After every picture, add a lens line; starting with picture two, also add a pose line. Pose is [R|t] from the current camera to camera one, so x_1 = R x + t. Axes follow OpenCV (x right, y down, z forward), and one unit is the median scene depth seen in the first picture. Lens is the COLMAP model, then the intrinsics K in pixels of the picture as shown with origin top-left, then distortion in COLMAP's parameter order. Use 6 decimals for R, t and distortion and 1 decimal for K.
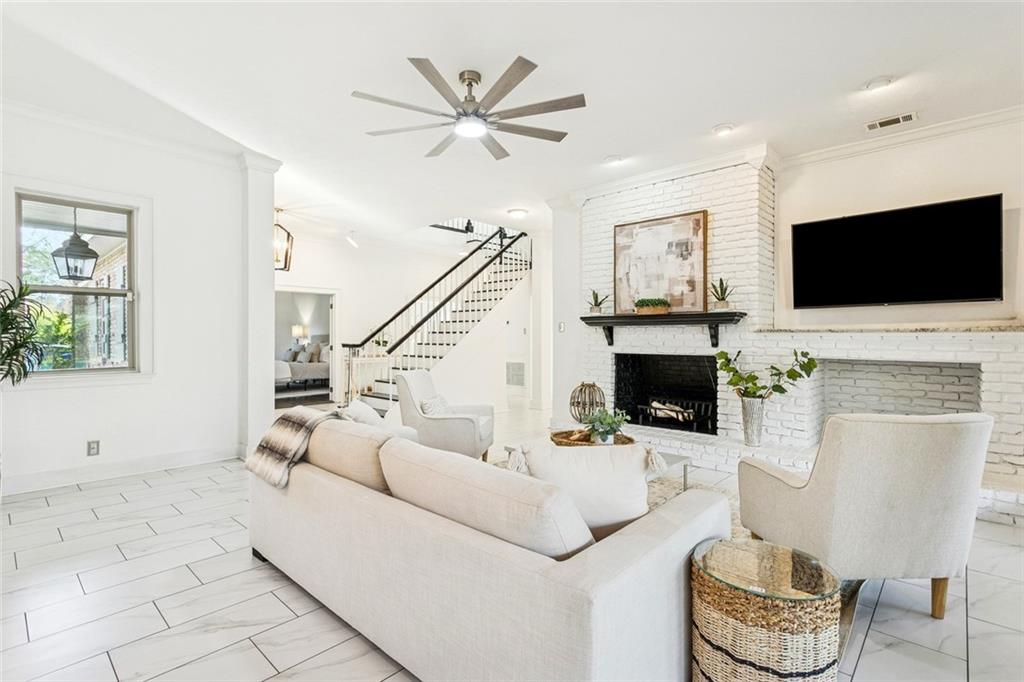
lens RADIAL K [[487.0, 0, 511.9], [0, 487.0, 338.8], [0, 0, 1]] dist [0.003330, 0.000186]
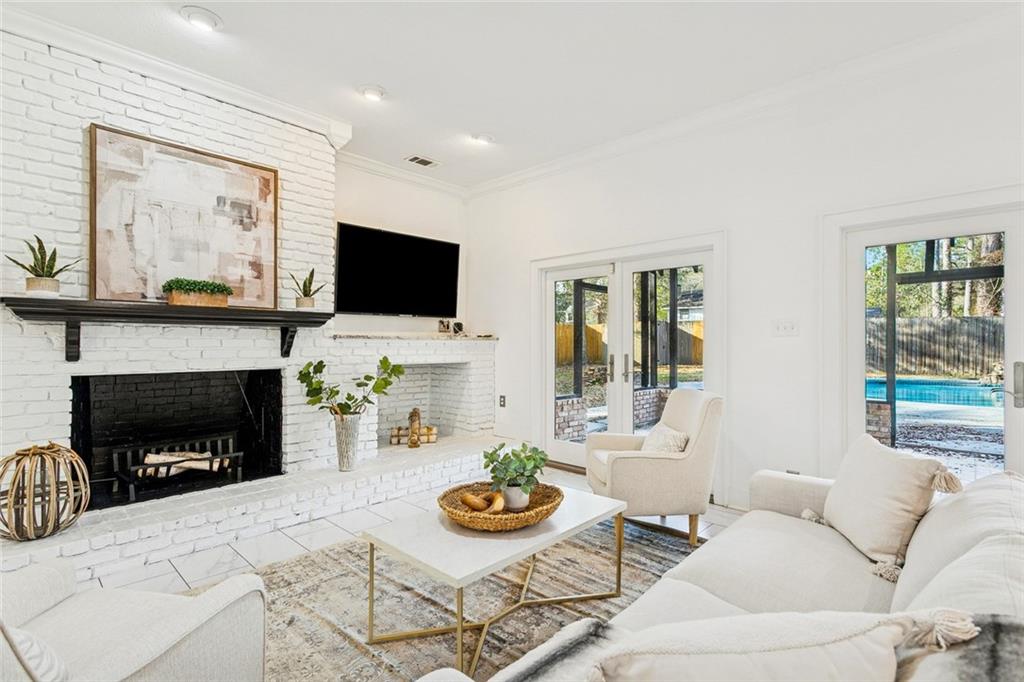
lens RADIAL K [[487.0, 0, 513.3], [0, 487.0, 339.3], [0, 0, 1]] dist [0.003330, 0.000186]
pose [[0.011070, 0.009074, 0.999898, -0.317984], [0.004586, 0.999948, -0.009125, -0.001888], [-0.999928, 0.004687, 0.011028, 0.614078]]
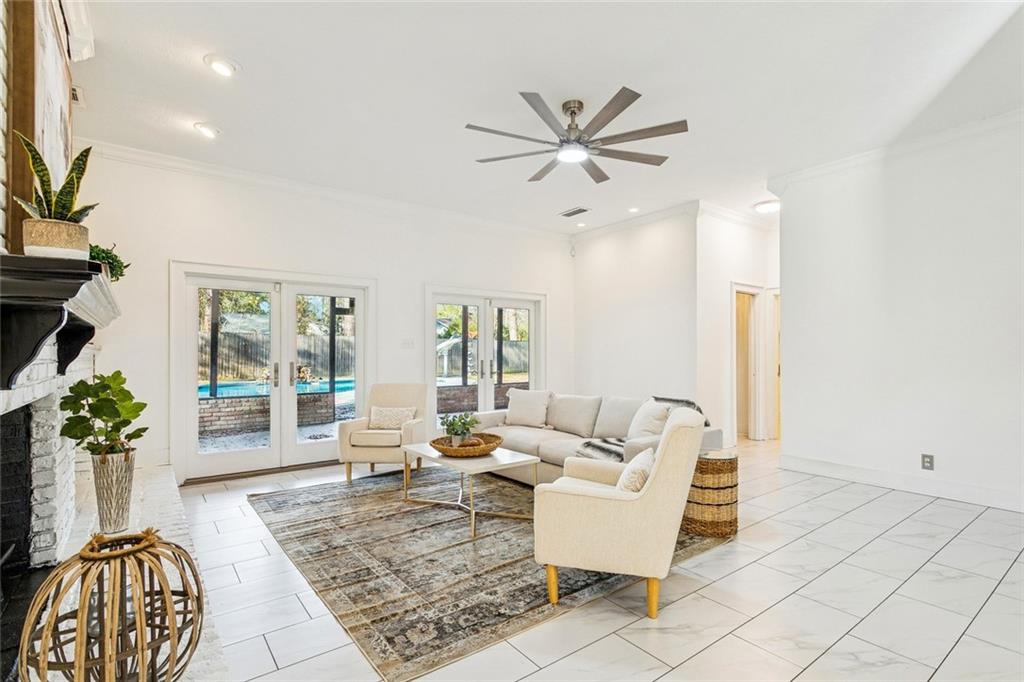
lens RADIAL K [[487.0, 0, 513.7], [0, 487.0, 347.6], [0, 0, 1]] dist [0.003330, 0.000186]
pose [[-0.986221, 0.007095, 0.165281, -0.089016], [0.005904, 0.999953, -0.007694, -0.001981], [-0.165328, -0.006612, -0.986217, 1.330538]]
